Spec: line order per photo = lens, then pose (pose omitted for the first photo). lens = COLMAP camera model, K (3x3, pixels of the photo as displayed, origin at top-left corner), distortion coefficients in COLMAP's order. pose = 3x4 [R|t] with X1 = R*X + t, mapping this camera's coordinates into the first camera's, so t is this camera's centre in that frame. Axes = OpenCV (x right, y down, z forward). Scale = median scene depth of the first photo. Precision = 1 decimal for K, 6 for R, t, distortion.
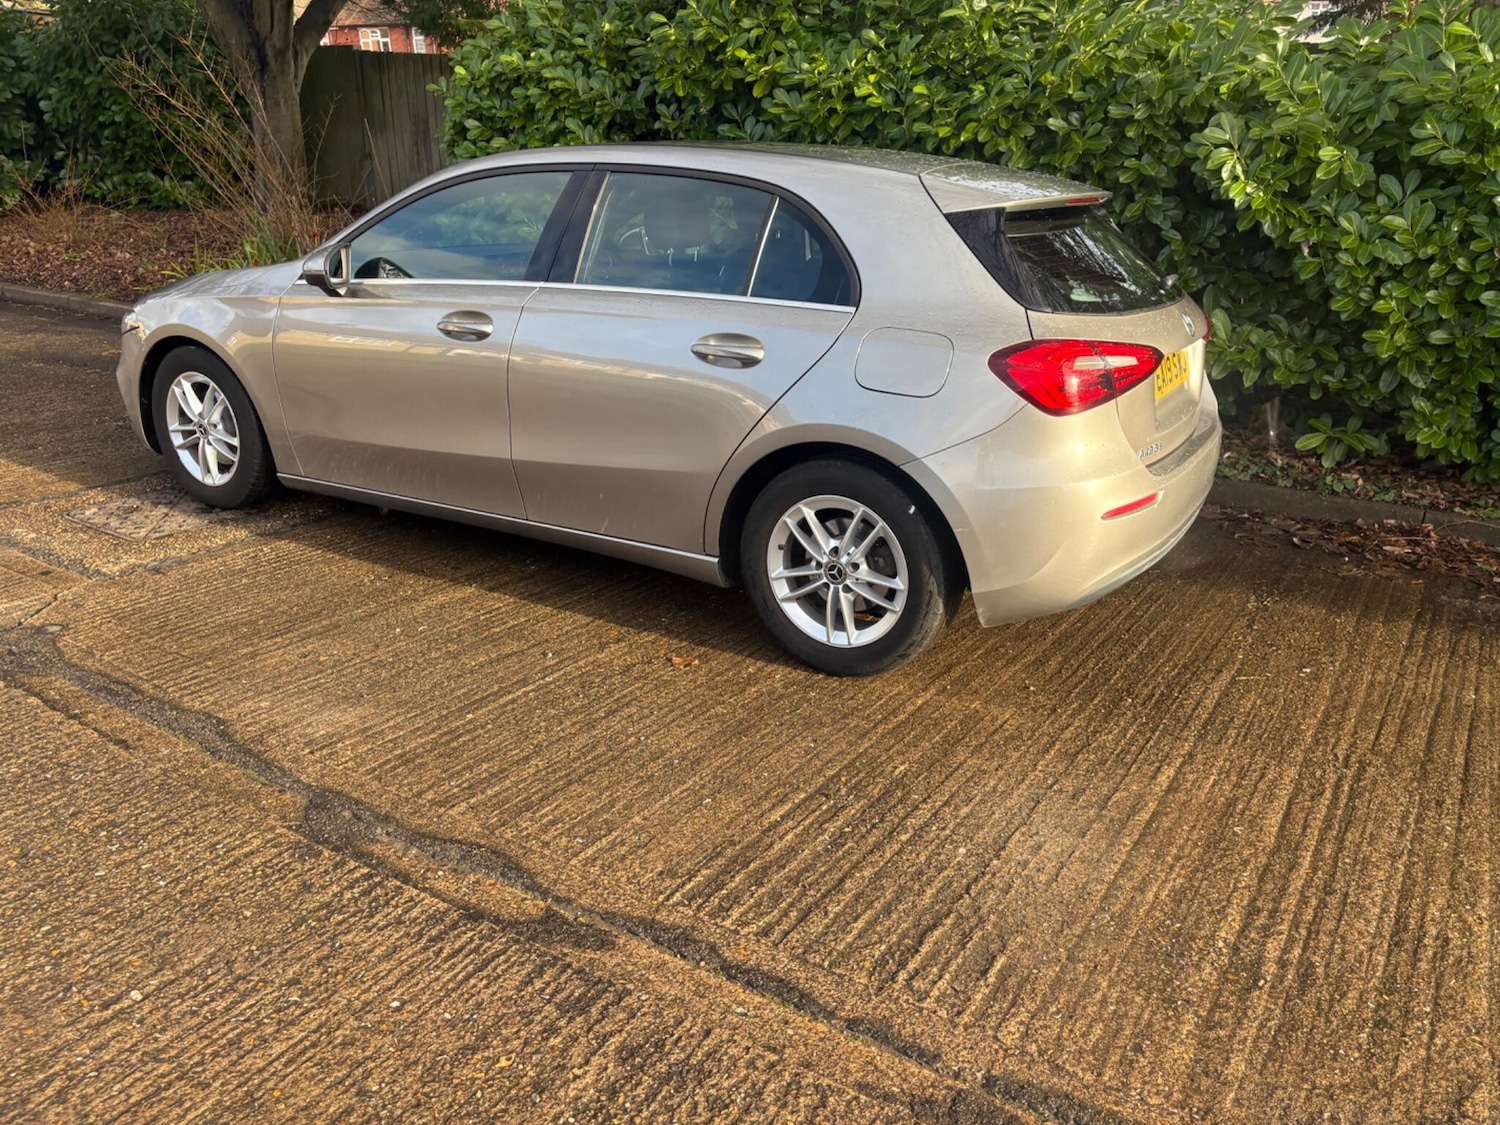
lens RADIAL K [[1104.6, 0, 761.1], [0, 1104.6, 567.2], [0, 0, 1]] dist [0.025314, -0.011638]
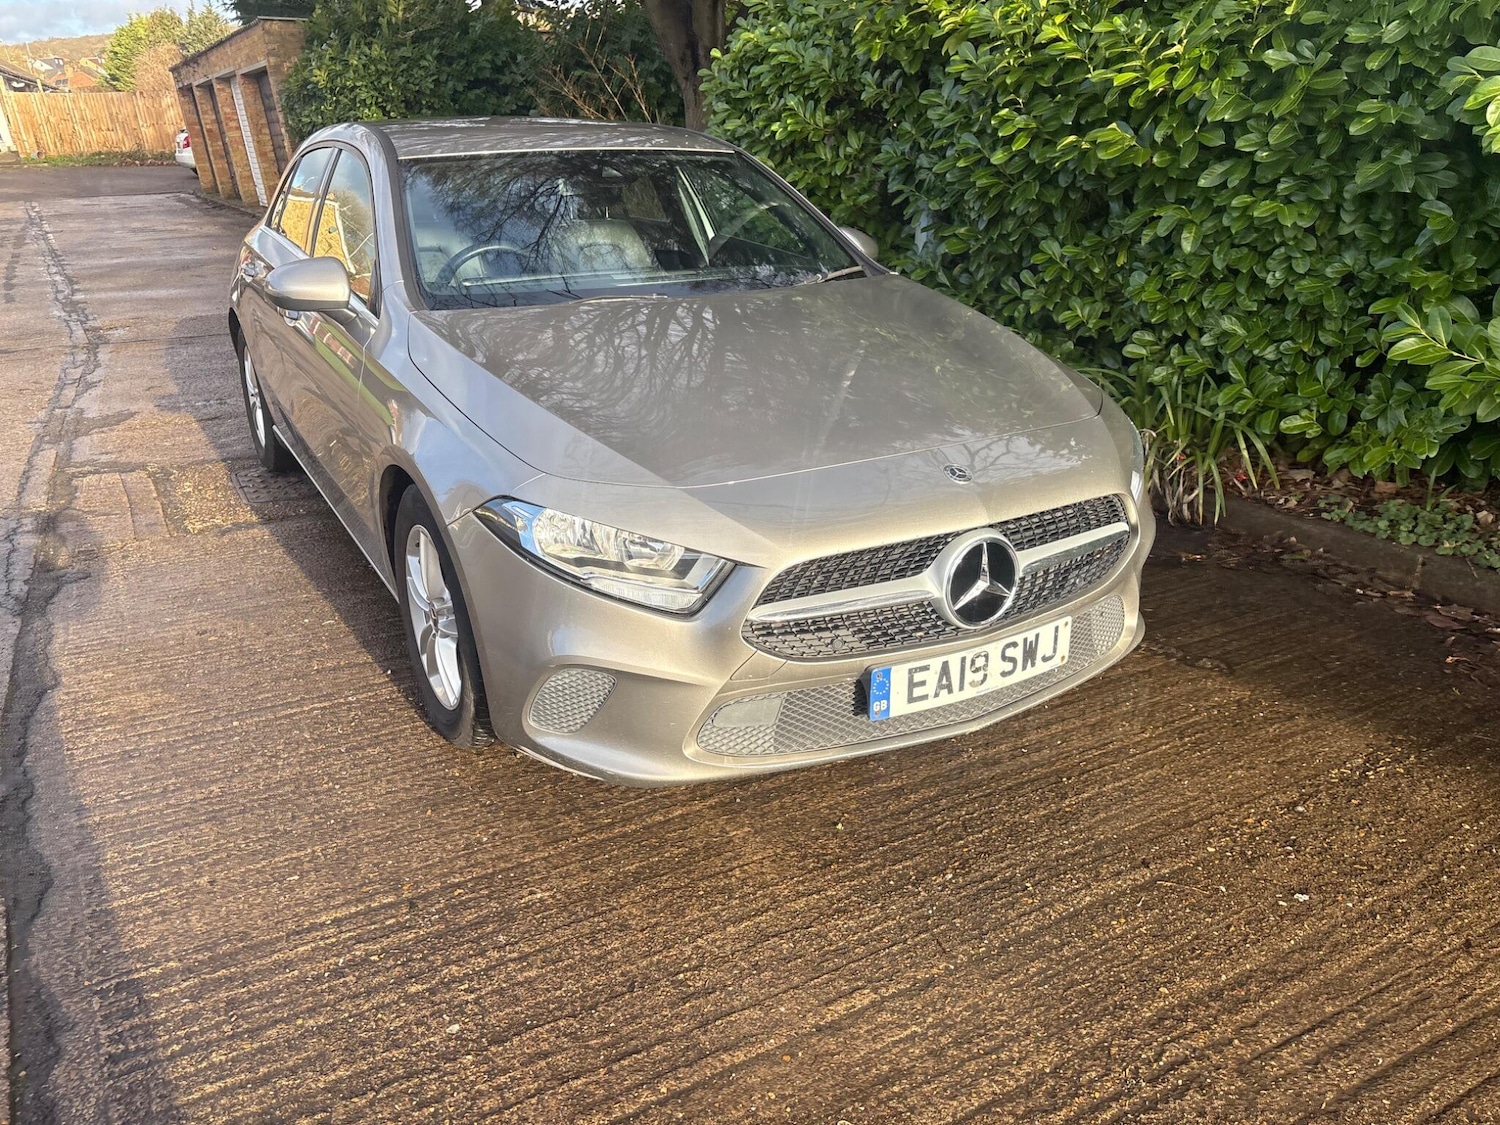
lens RADIAL K [[1102.9, 0, 748.1], [0, 1102.9, 559.6], [0, 0, 1]] dist [0.051509, -0.061145]
pose [[0.884059, 0.123810, -0.450679, 0.502851], [-0.120604, 0.992049, 0.035957, -0.087848], [0.451548, 0.022566, 0.891962, 0.303541]]
